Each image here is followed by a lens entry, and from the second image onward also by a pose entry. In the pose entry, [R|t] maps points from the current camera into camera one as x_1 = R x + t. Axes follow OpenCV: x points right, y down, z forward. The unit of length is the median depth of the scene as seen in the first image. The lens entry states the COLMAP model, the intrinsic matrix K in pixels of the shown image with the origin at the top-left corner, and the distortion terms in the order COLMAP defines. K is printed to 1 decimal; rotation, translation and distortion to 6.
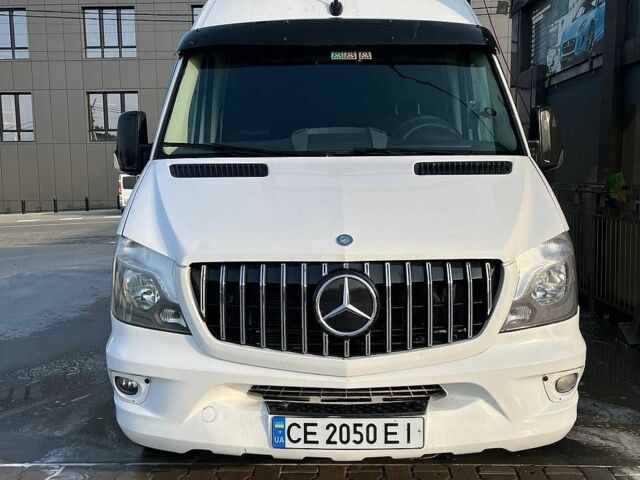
lens RADIAL K [[639.6, 0, 299.8], [0, 639.6, 239.8], [0, 0, 1]] dist [0.013088, -0.017628]
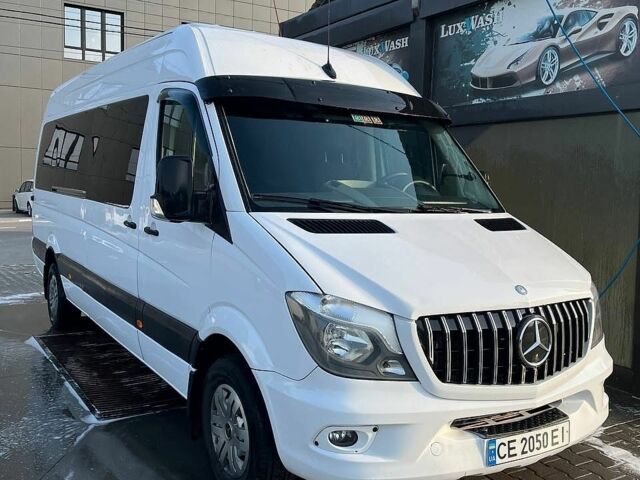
lens RADIAL K [[639.6, 0, 299.8], [0, 639.6, 239.8], [0, 0, 1]] dist [0.013088, -0.017628]
pose [[0.847348, -0.011504, 0.530913, -0.977122], [0.023127, 0.999616, -0.015251, -0.090386], [-0.530534, 0.025201, 0.847289, 0.158554]]
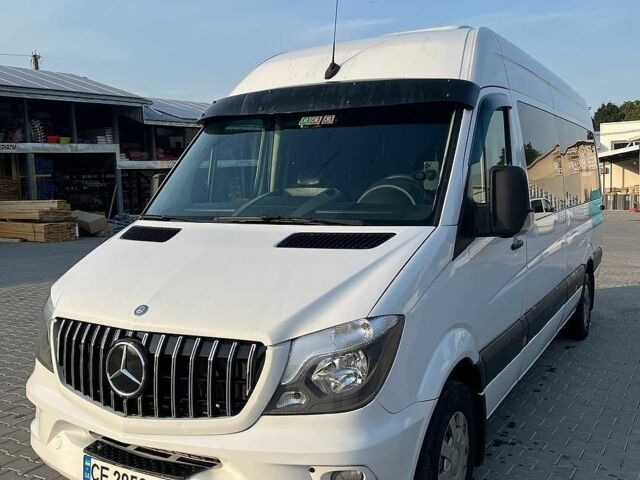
lens RADIAL K [[639.6, 0, 299.8], [0, 639.6, 239.8], [0, 0, 1]] dist [0.013088, -0.017628]
pose [[0.878260, 0.033501, -0.477009, 0.860906], [-0.045885, 0.998844, -0.014333, -0.122605], [0.475977, 0.034475, 0.878782, 0.134446]]
